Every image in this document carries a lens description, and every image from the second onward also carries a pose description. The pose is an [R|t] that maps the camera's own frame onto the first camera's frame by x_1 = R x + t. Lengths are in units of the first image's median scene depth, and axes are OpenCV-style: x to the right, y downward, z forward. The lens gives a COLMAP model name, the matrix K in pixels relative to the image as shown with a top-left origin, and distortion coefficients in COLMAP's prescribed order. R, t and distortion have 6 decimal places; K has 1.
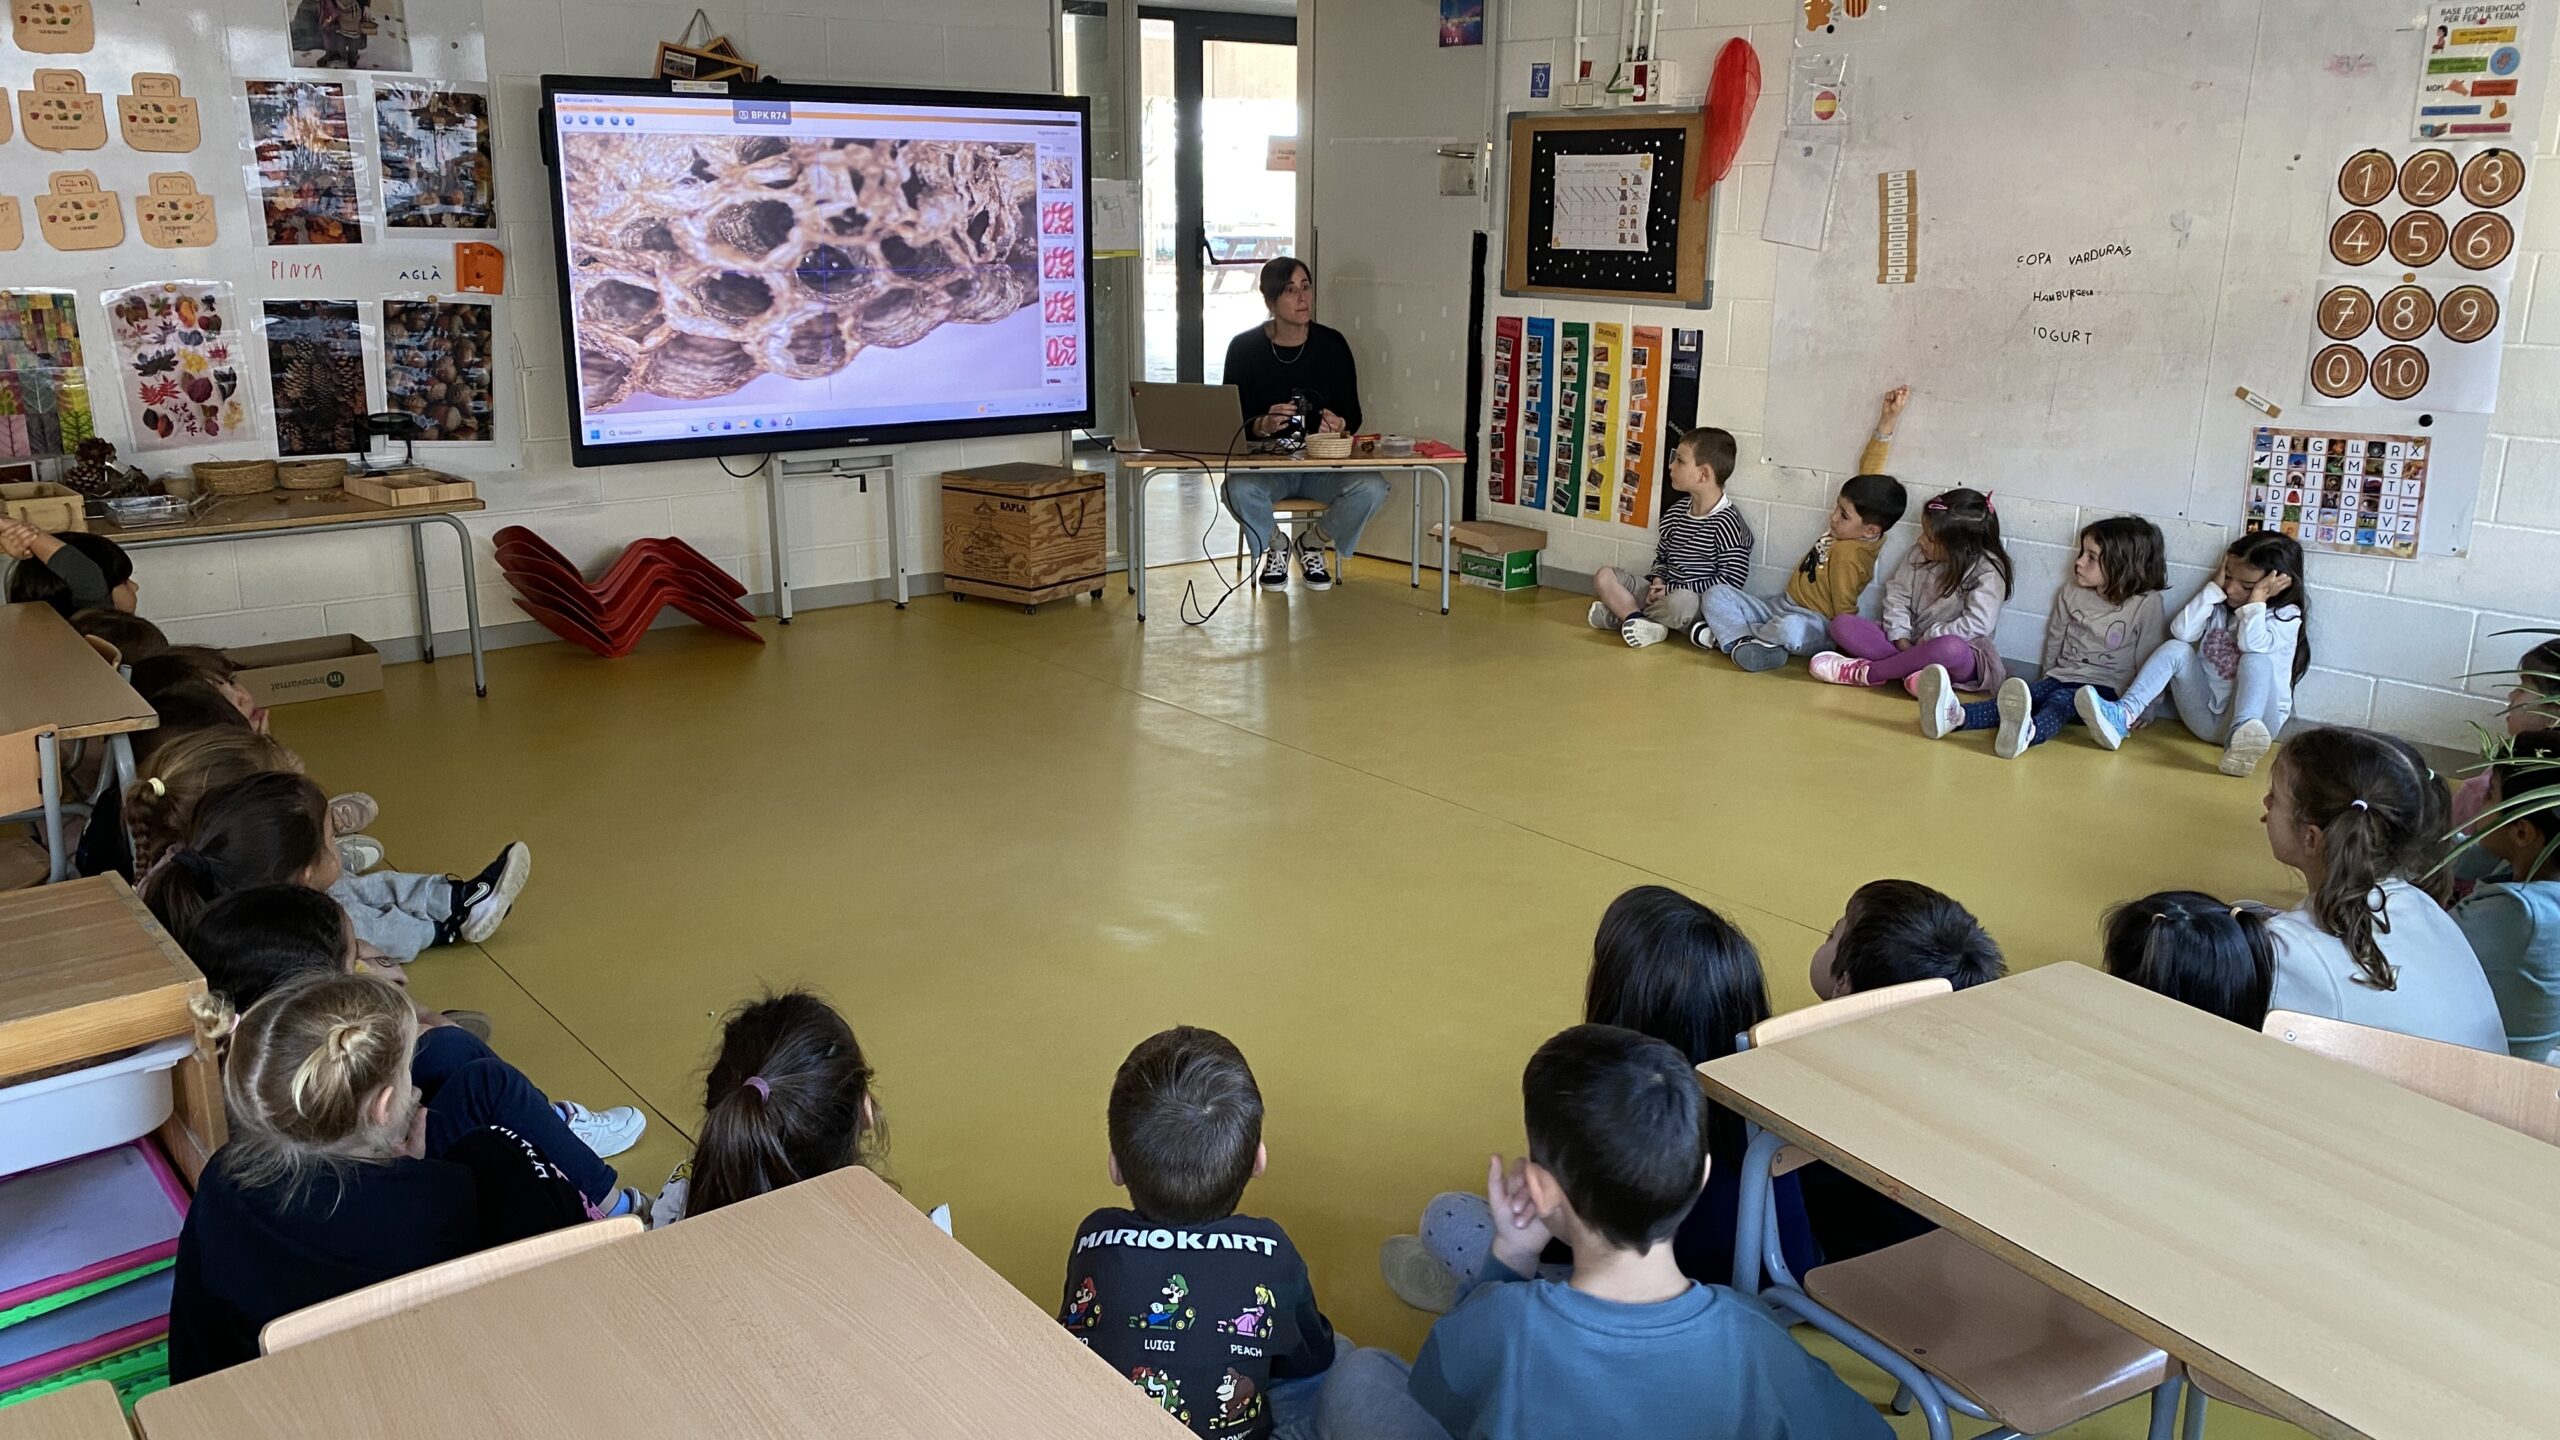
lens RADIAL K [[1995.3, 0, 1297.8], [0, 1995.3, 737.8], [0, 0, 1]] dist [0.031062, -0.056774]
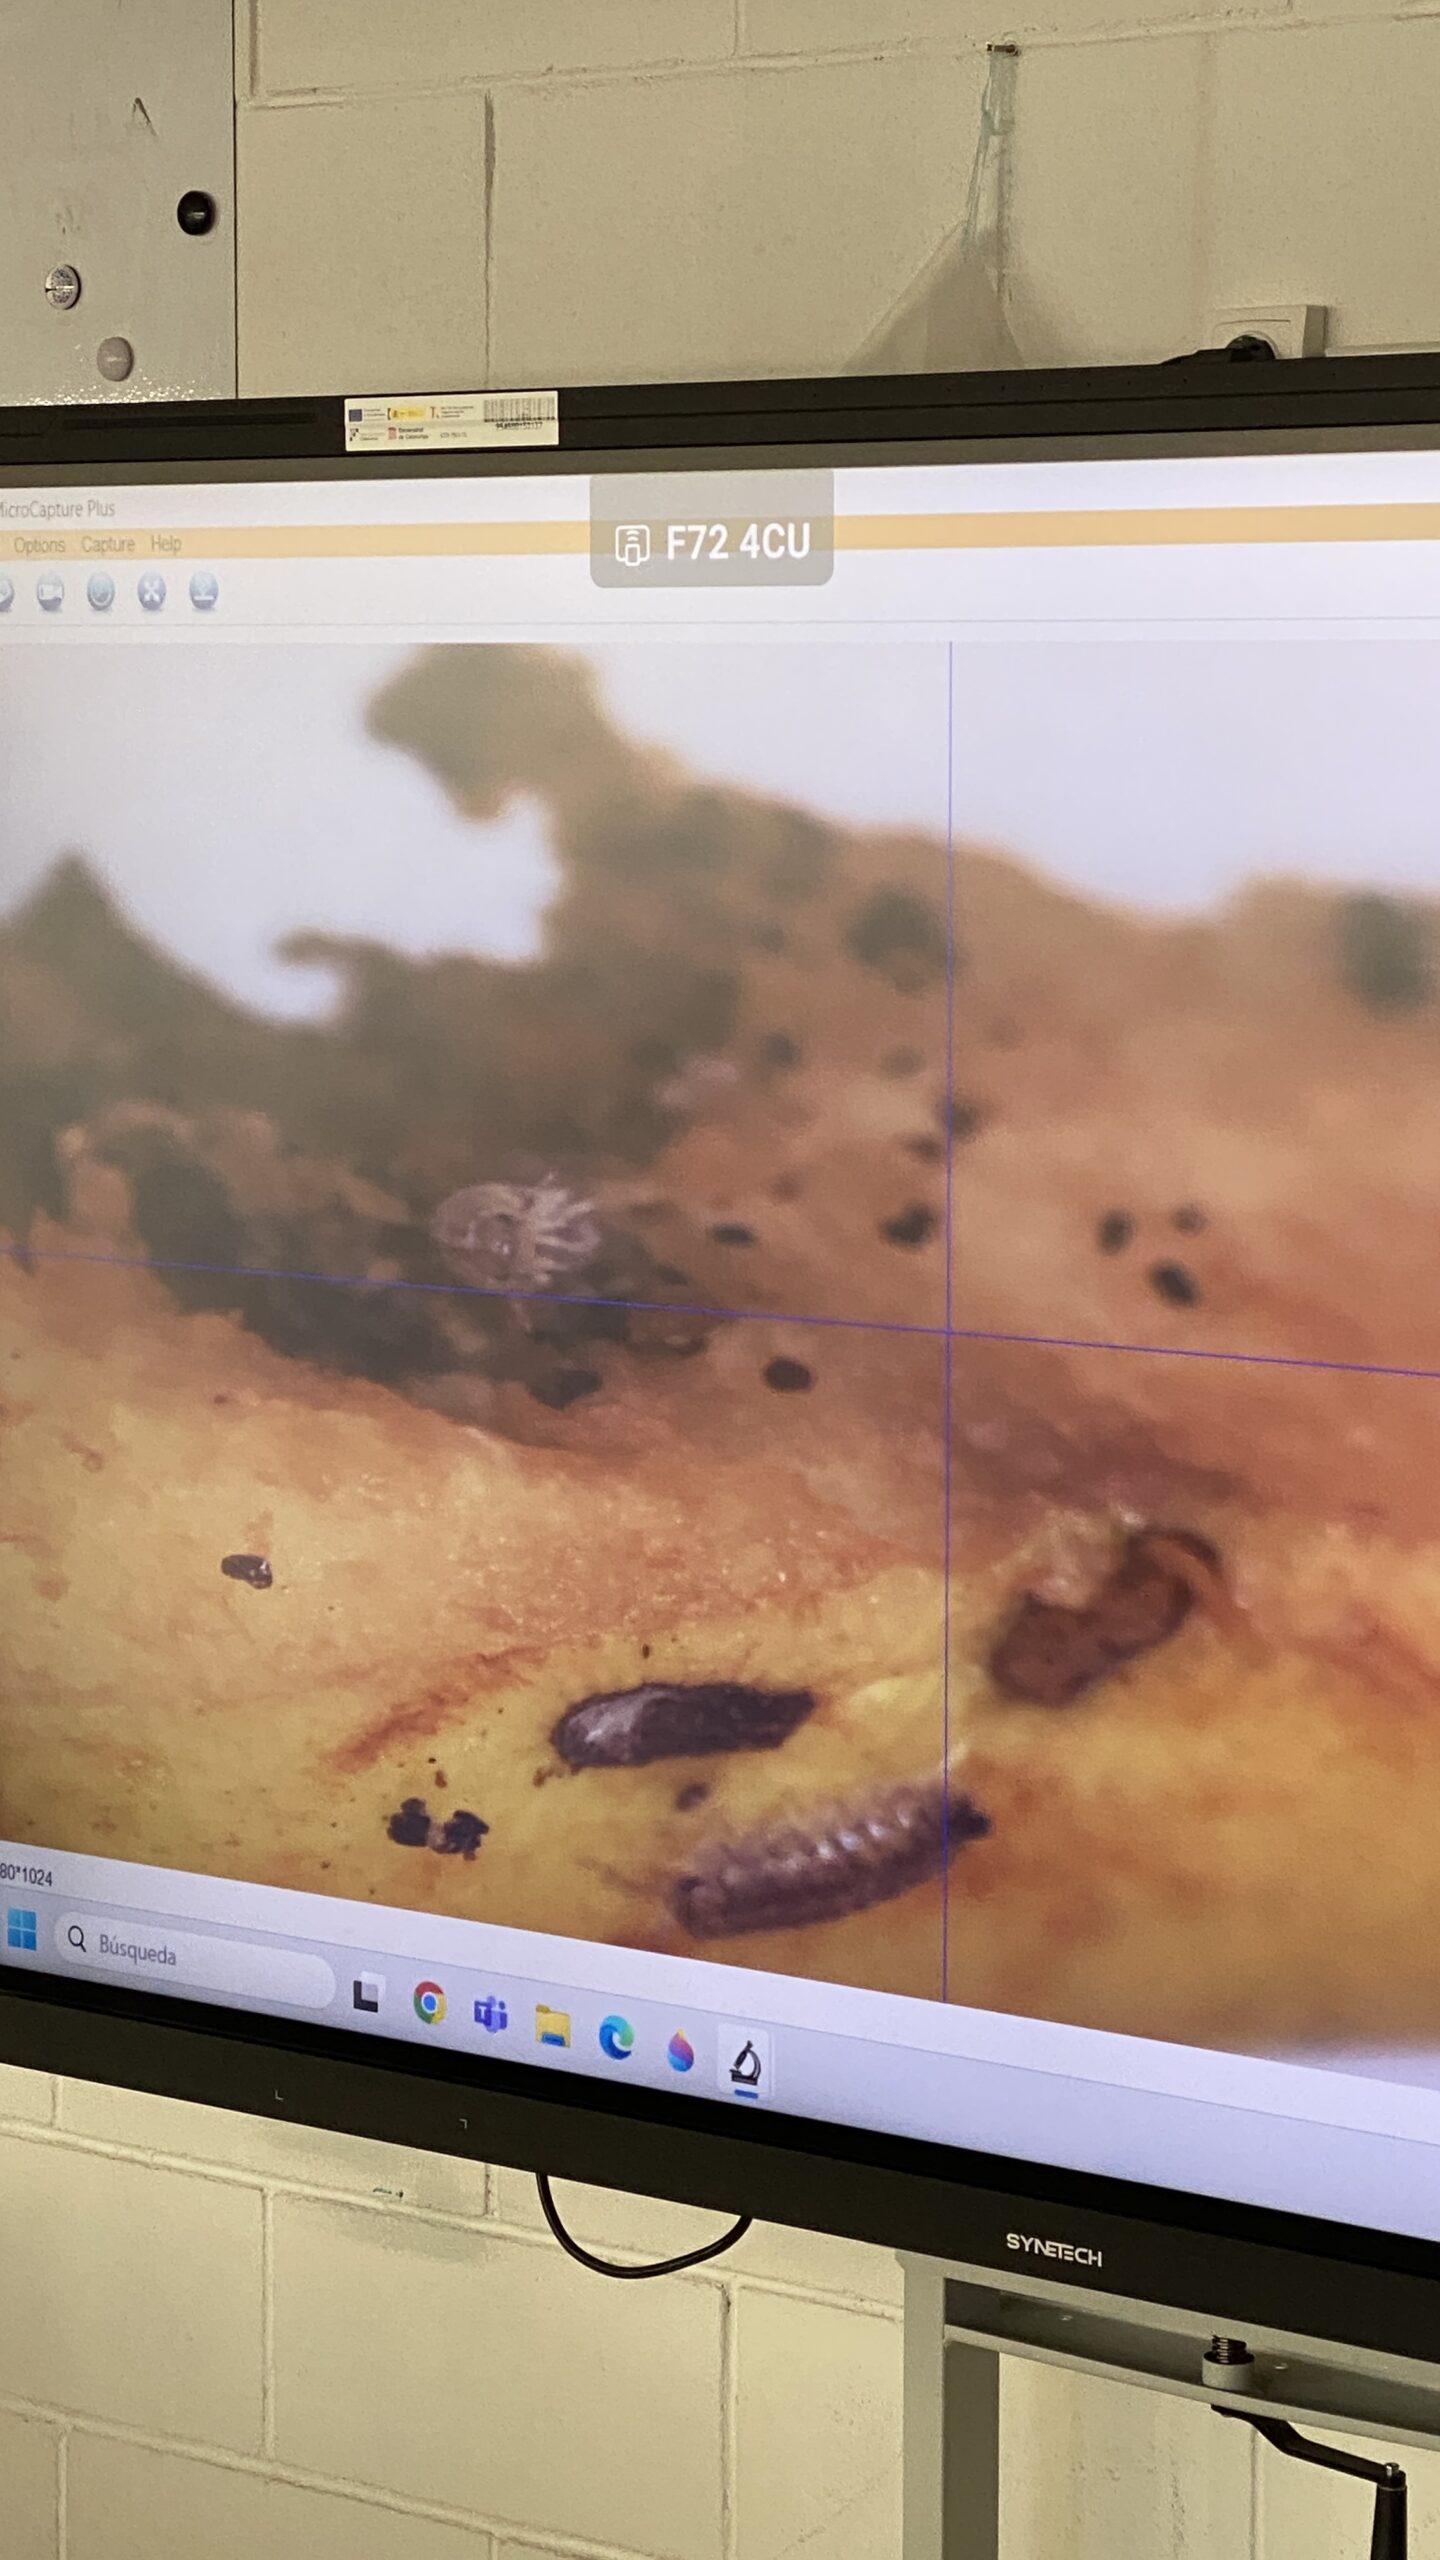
lens RADIAL K [[5490.9, 0, 725.1], [0, 5490.9, 1288.7], [0, 0, 1]] dist [0.152748, 0.000000]
pose [[0.253618, 0.095575, -0.962571, 0.231368], [-0.259077, 0.965462, 0.027601, -0.226506], [0.931964, 0.242380, 0.269620, 0.774976]]
